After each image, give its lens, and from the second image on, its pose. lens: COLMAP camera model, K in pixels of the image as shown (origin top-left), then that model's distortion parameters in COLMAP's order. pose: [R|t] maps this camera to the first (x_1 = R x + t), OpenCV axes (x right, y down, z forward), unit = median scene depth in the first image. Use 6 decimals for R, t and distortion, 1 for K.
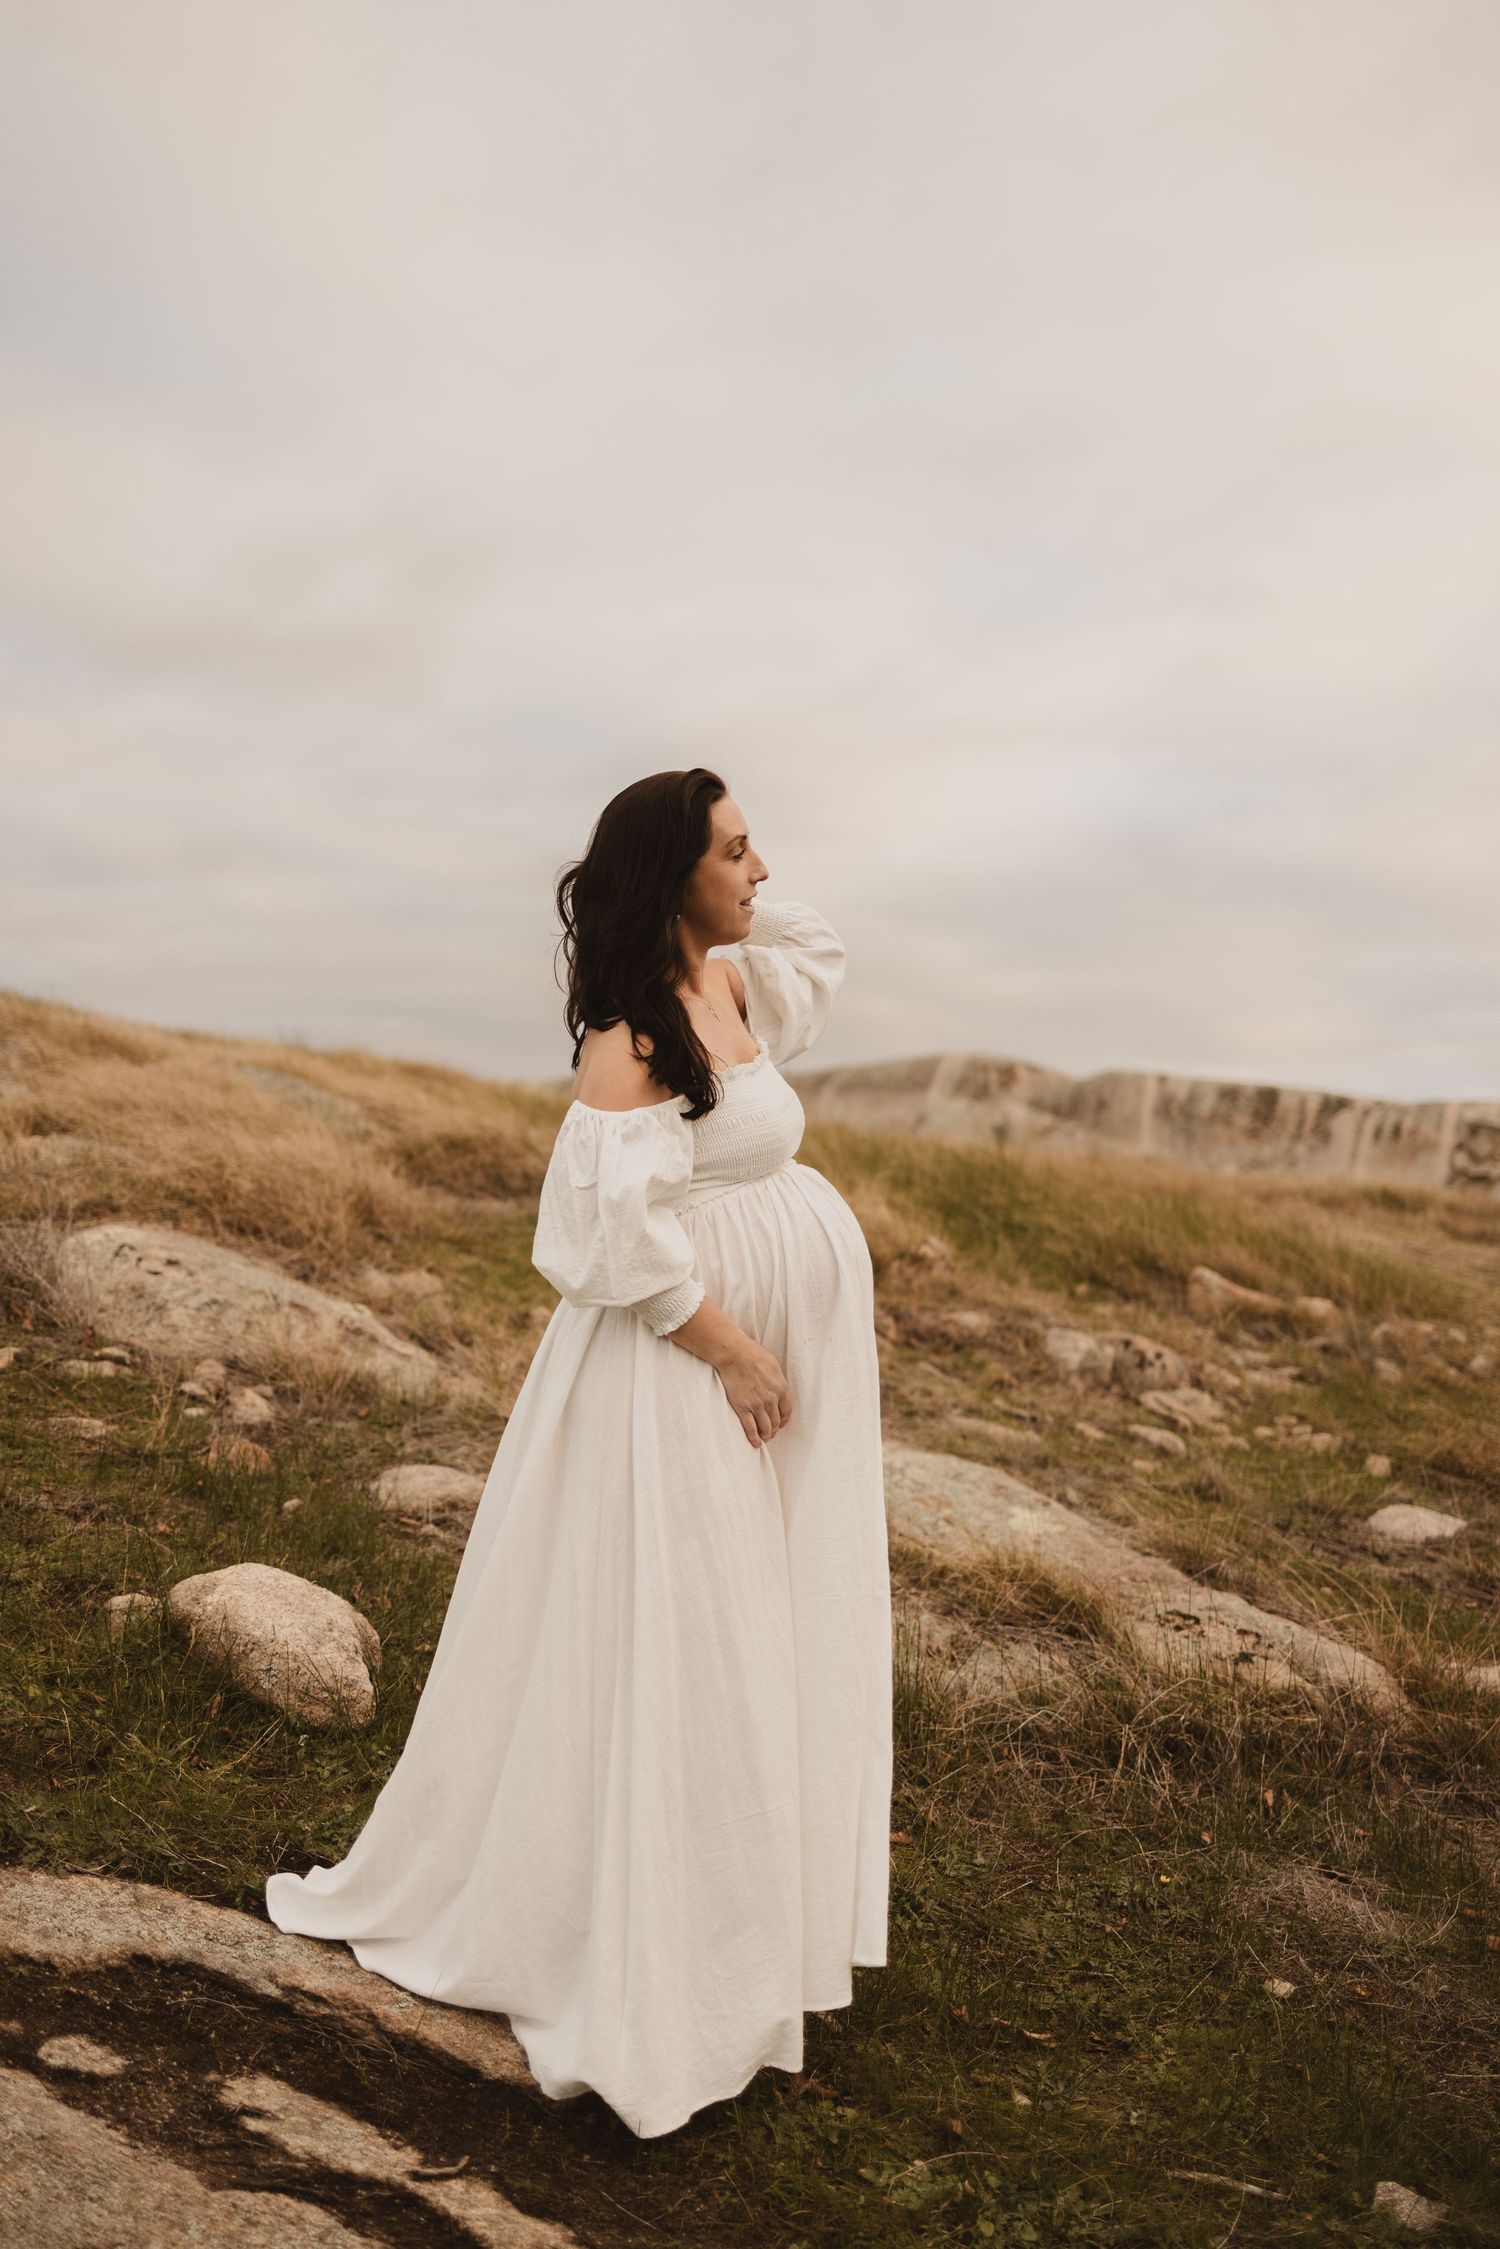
lens RADIAL K [[2227.1, 0, 748.2], [0, 2227.1, 1121.1], [0, 0, 1]] dist [-0.004839, 0.000000]
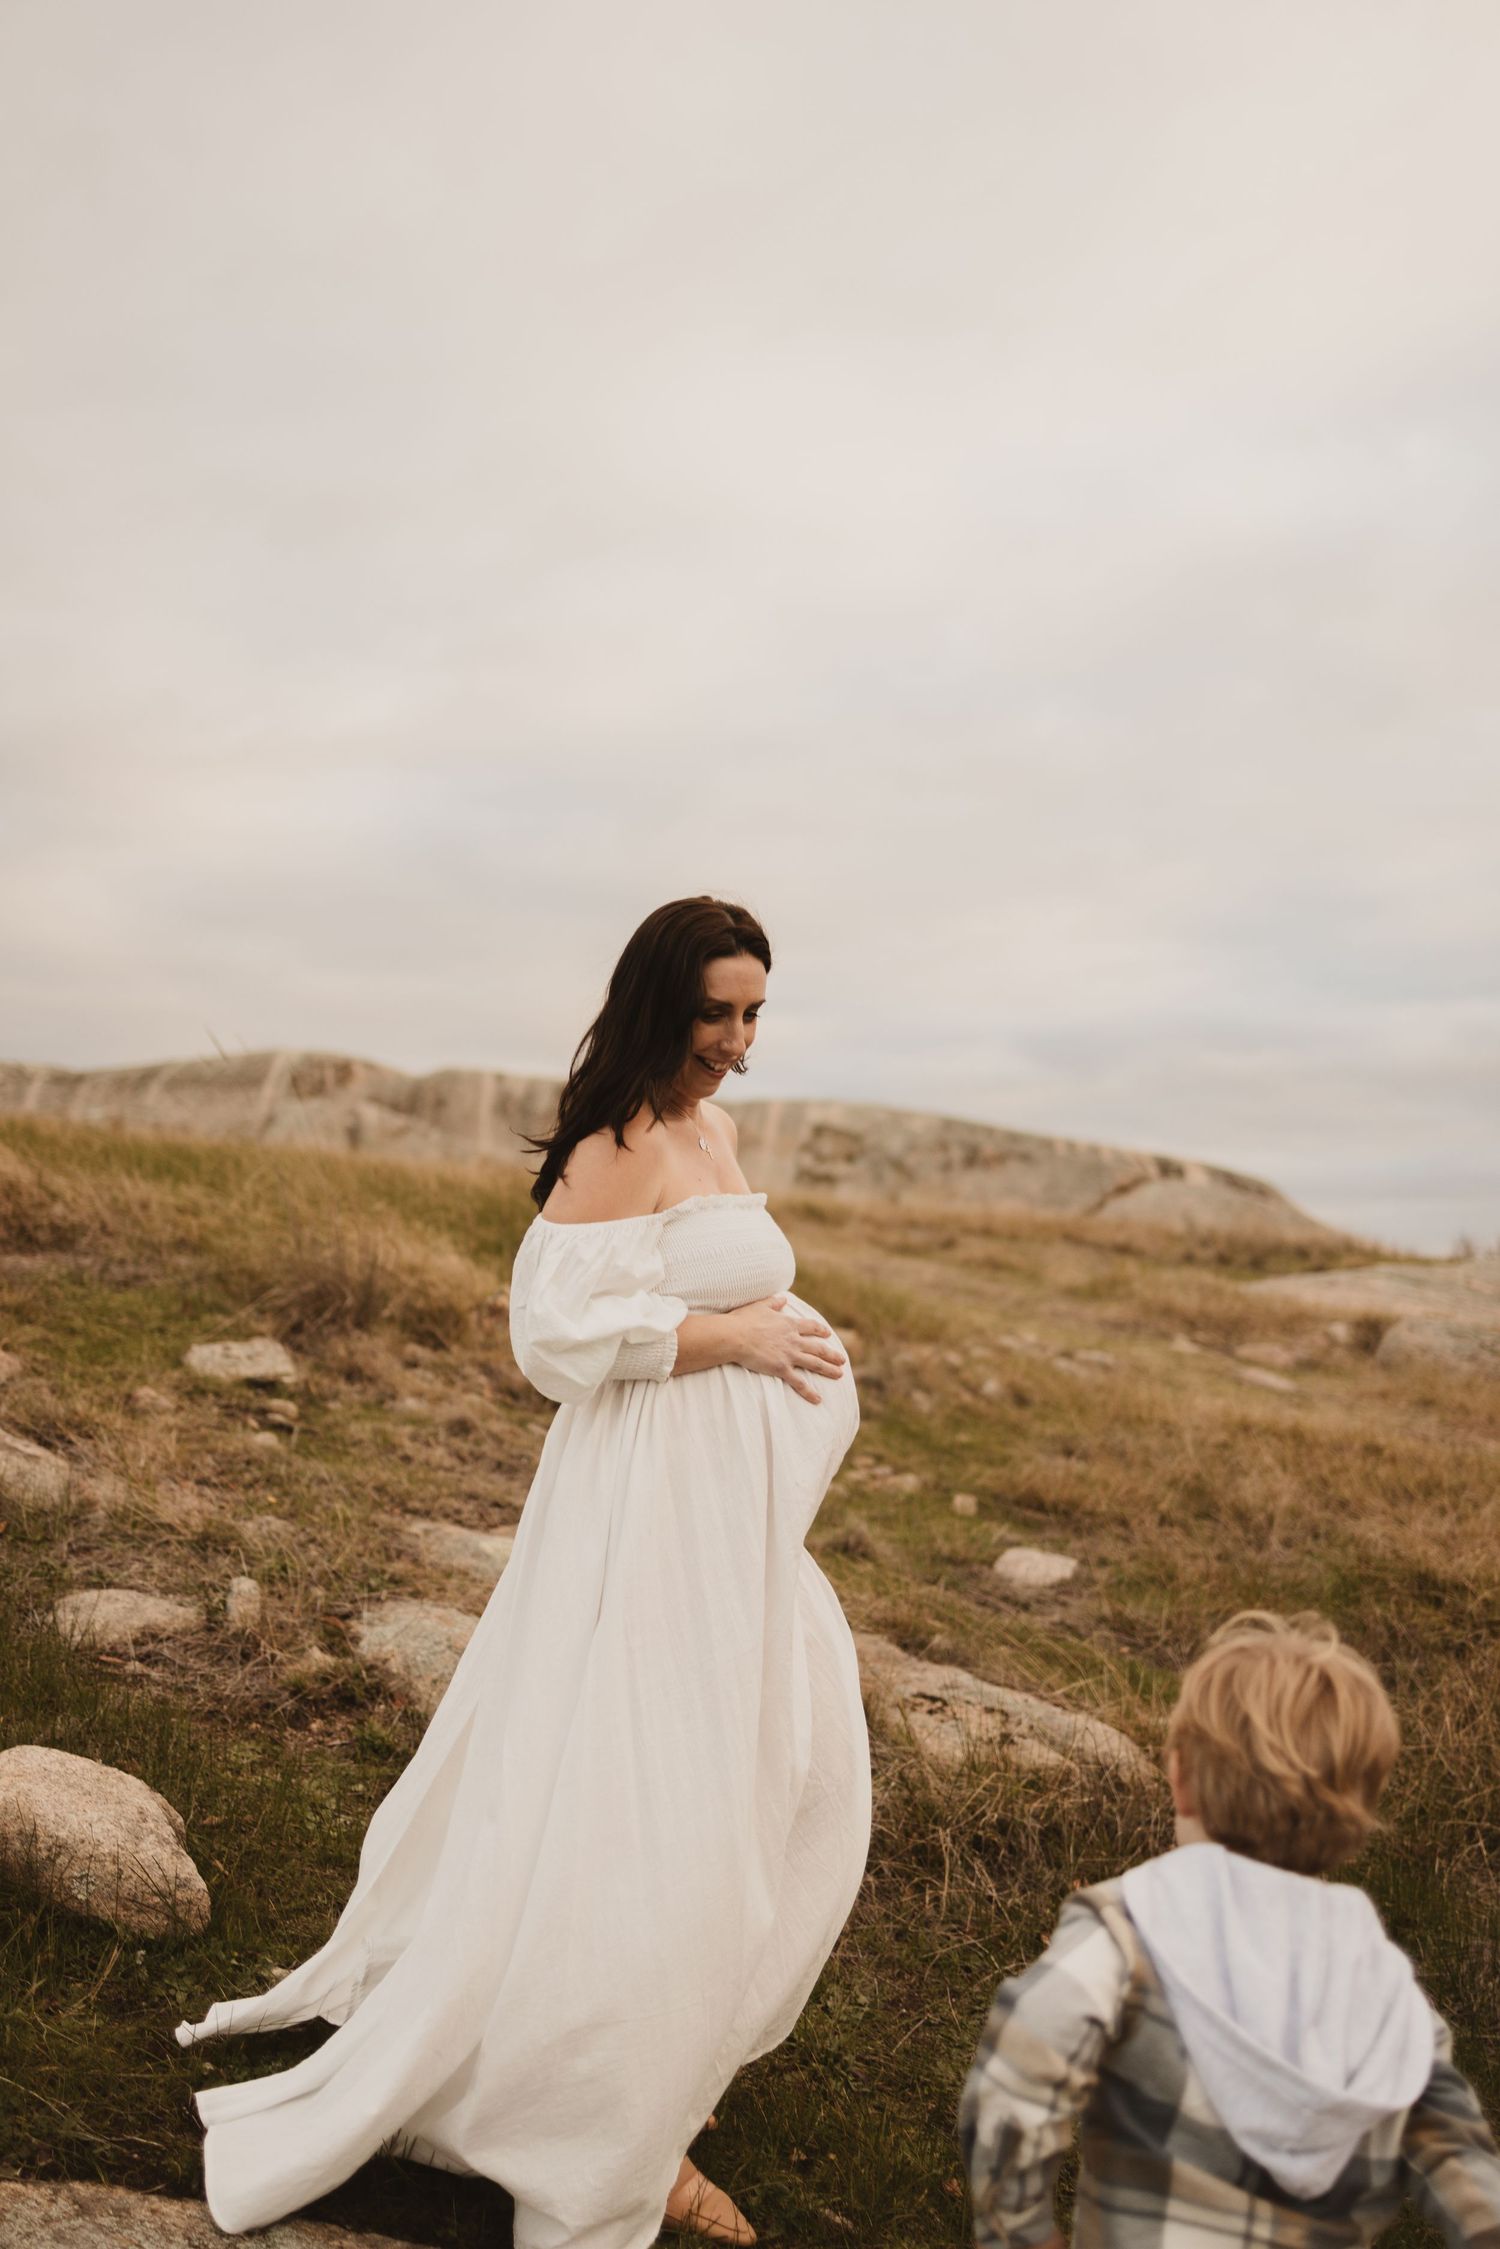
lens RADIAL K [[2227.1, 0, 750.1], [0, 2227.1, 1127.6], [0, 0, 1]] dist [-0.004839, 0.000000]
pose [[0.953620, -0.003119, 0.300998, -0.142604], [0.001293, 0.999980, 0.006264, -0.030251], [-0.301011, -0.005584, 0.953604, 0.064637]]
